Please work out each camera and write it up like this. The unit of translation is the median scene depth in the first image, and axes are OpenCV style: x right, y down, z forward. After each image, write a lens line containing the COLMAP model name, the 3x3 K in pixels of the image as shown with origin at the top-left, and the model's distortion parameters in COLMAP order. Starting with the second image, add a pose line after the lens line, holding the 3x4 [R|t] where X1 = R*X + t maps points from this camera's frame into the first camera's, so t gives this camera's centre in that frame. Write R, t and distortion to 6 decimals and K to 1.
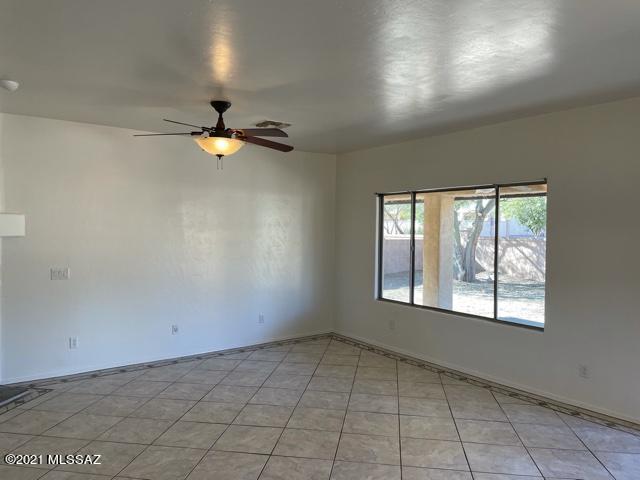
lens RADIAL K [[482.4, 0, 320.7], [0, 482.4, 241.5], [0, 0, 1]] dist [0.081550, -0.104011]
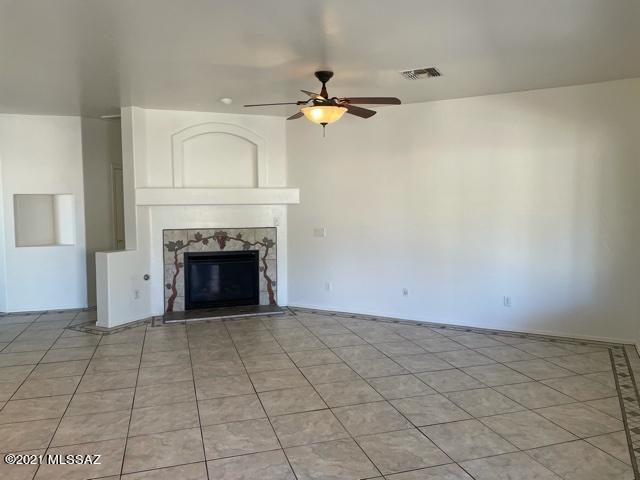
lens RADIAL K [[482.4, 0, 321.1], [0, 482.4, 238.3], [0, 0, 1]] dist [0.081550, -0.104011]
pose [[0.440136, 0.053724, -0.896323, 0.744246], [-0.018359, 0.998538, 0.050836, 0.019470], [0.897744, -0.005919, 0.440479, 0.510006]]
